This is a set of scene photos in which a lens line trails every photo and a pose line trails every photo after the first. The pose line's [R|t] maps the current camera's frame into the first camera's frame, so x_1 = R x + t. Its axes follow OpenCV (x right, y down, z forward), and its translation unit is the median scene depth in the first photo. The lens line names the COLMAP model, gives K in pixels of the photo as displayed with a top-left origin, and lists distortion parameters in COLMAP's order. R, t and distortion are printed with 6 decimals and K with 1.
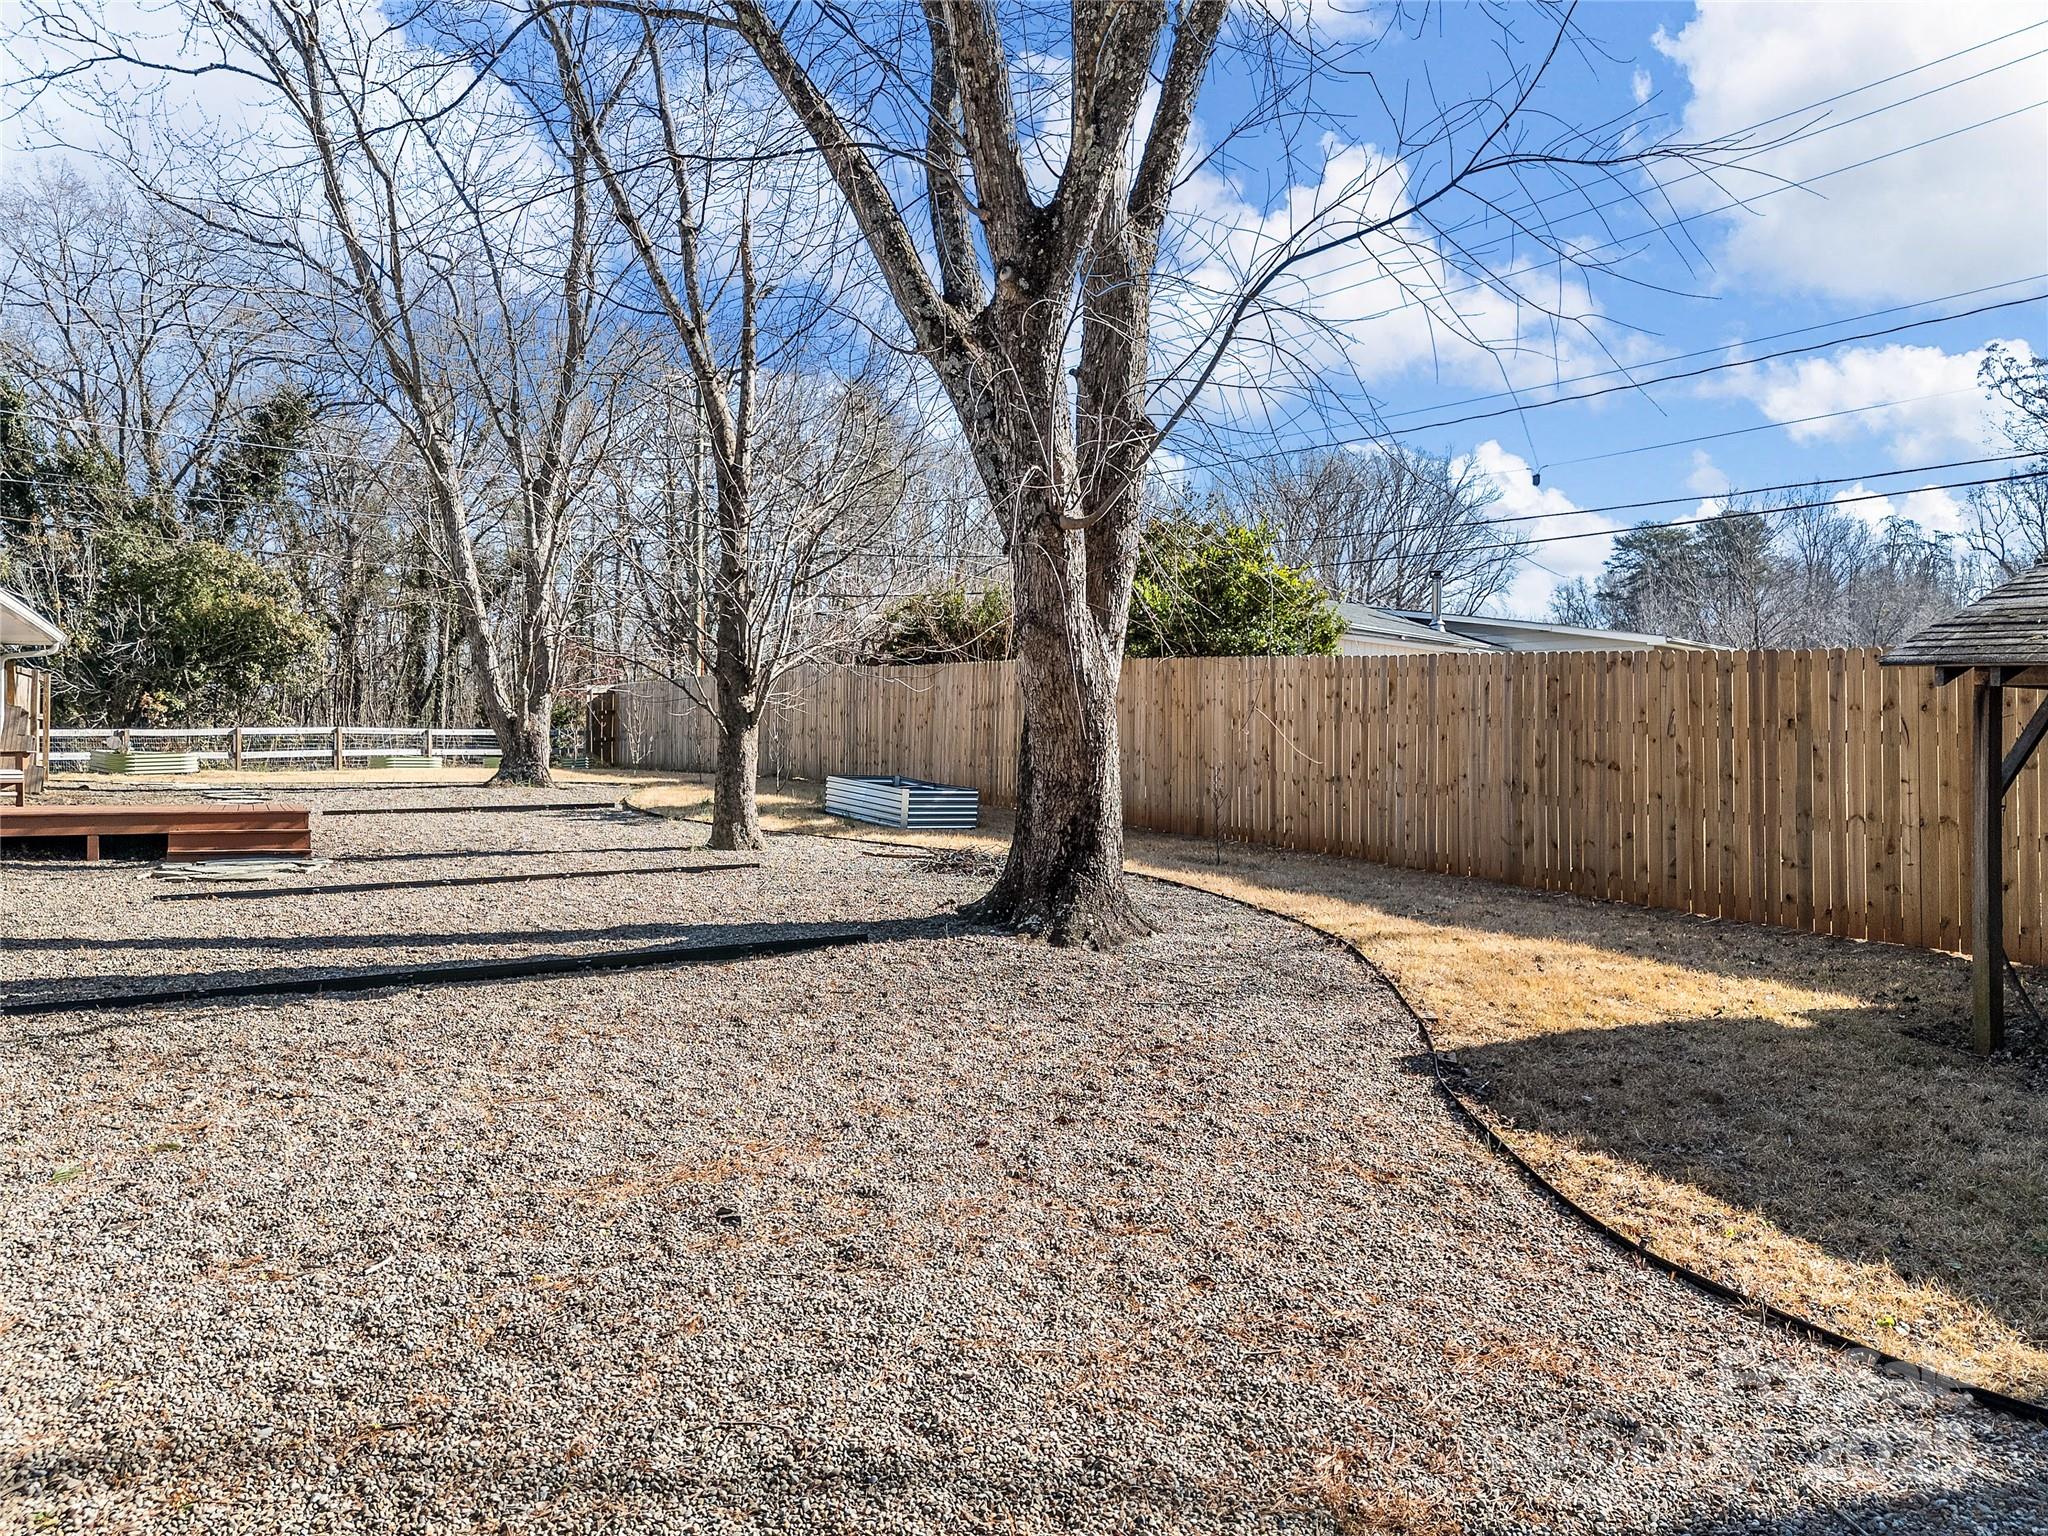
lens RADIAL K [[1506.9, 0, 1021.9], [0, 1506.9, 782.0], [0, 0, 1]] dist [-0.000616, 0.000785]
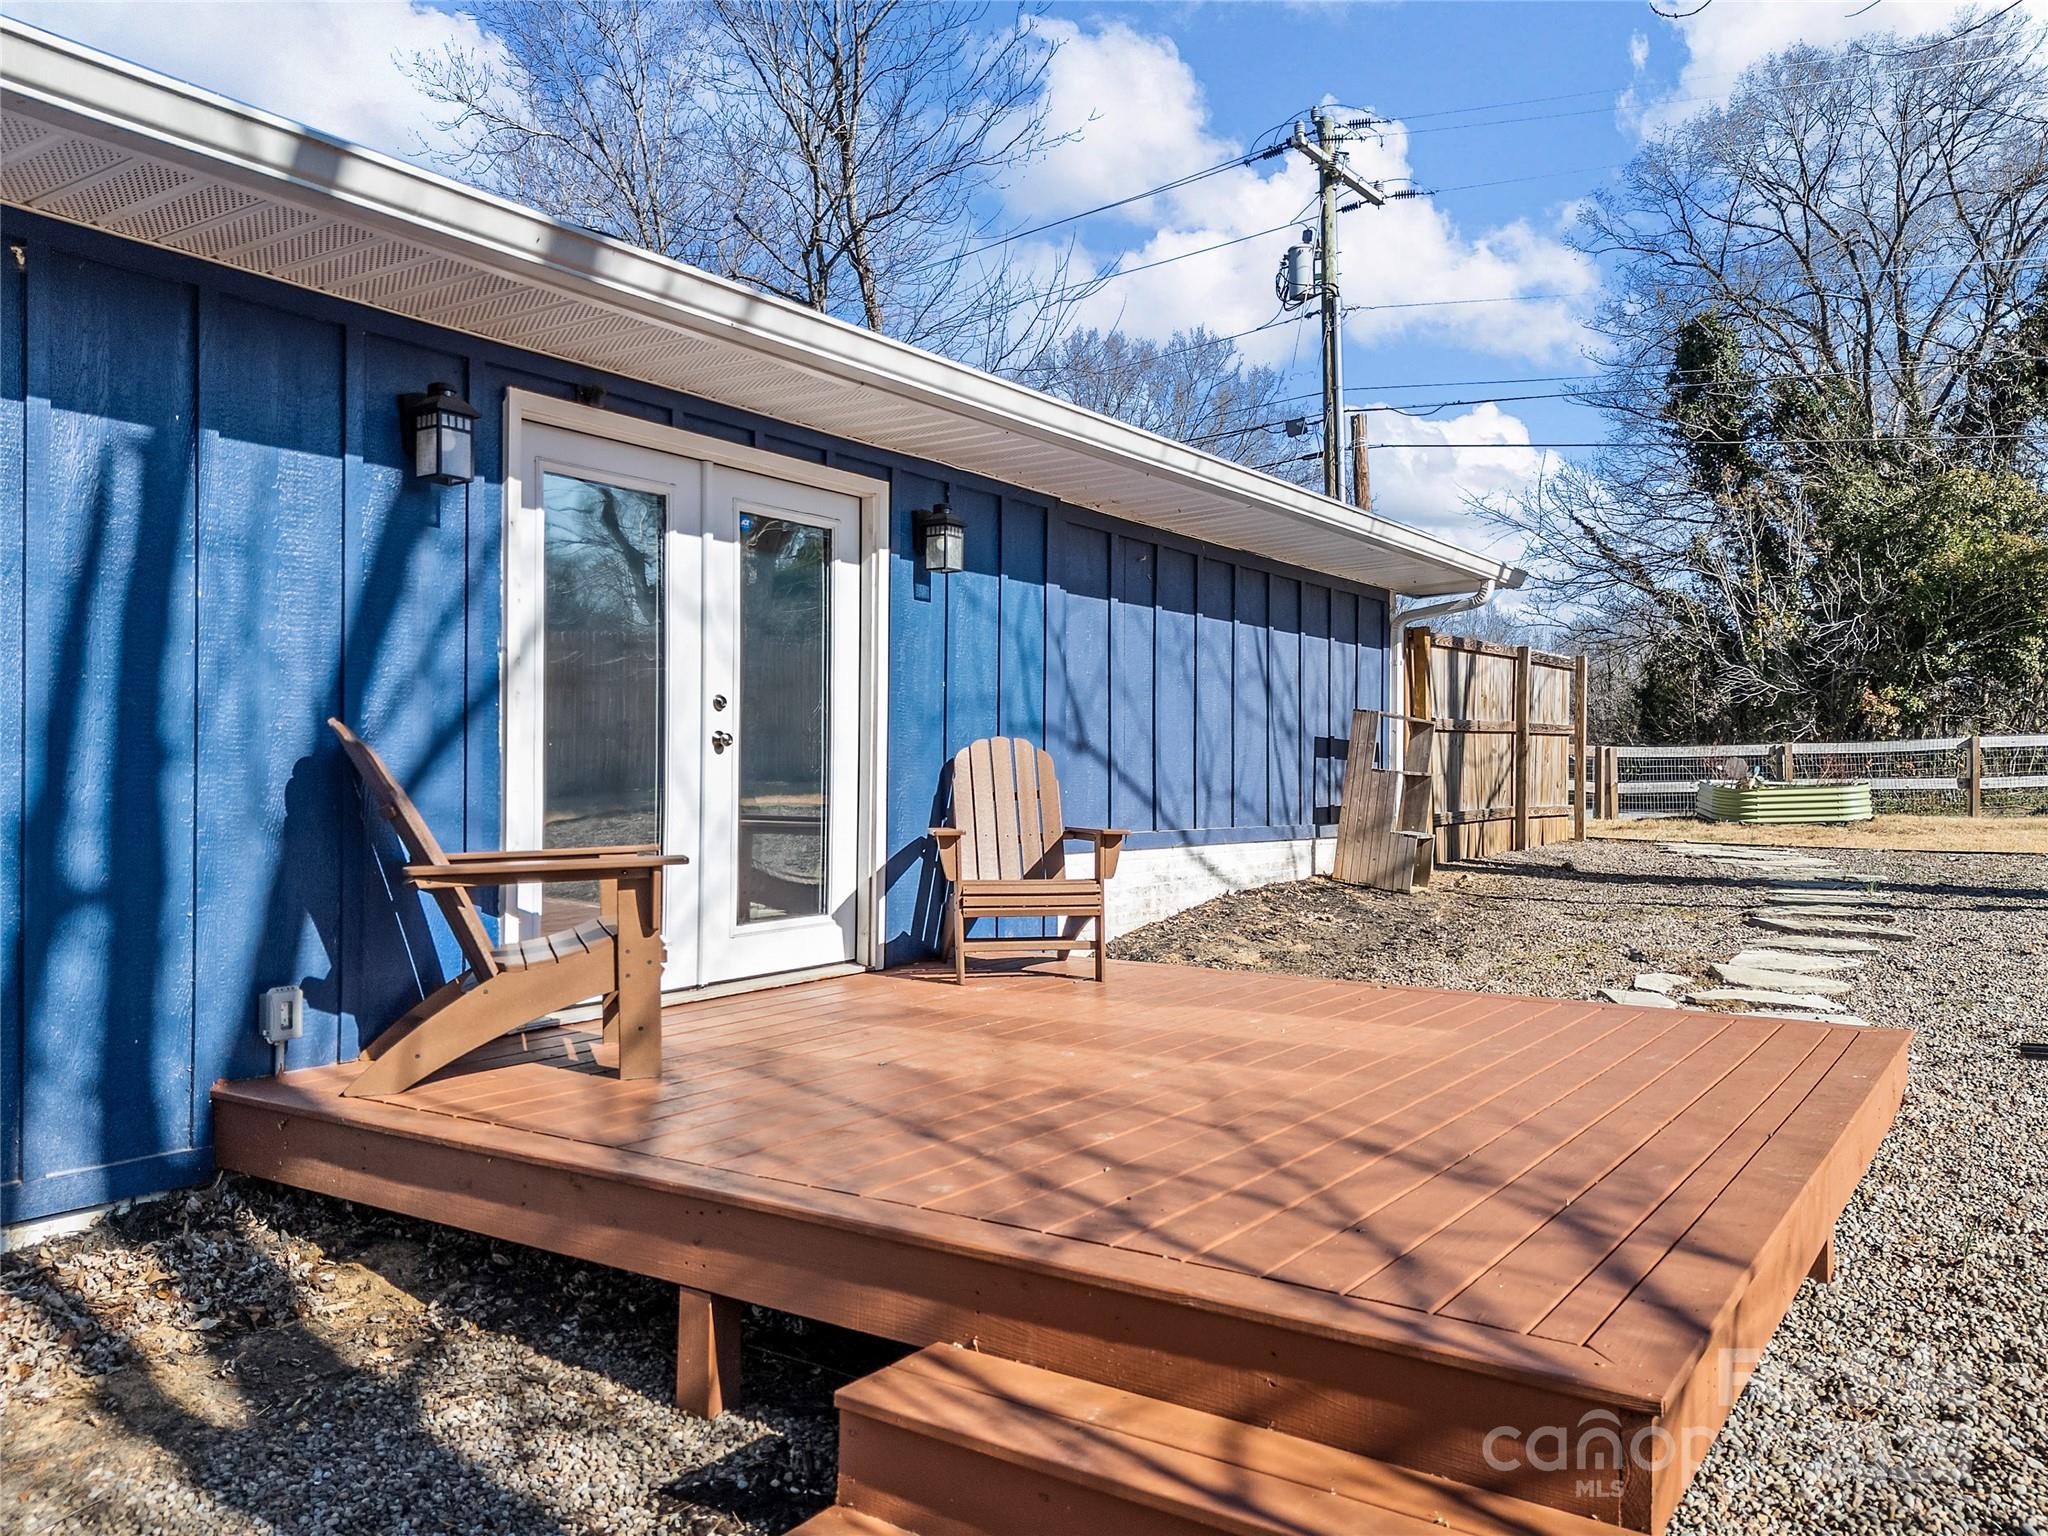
lens RADIAL K [[1506.9, 0, 1021.9], [0, 1506.9, 782.0], [0, 0, 1]] dist [-0.000616, 0.000785]
pose [[0.463982, 0.001893, -0.885843, -0.131048], [-0.005767, 0.999983, -0.000884, -0.012221], [0.885826, 0.005519, 0.463985, 0.305714]]
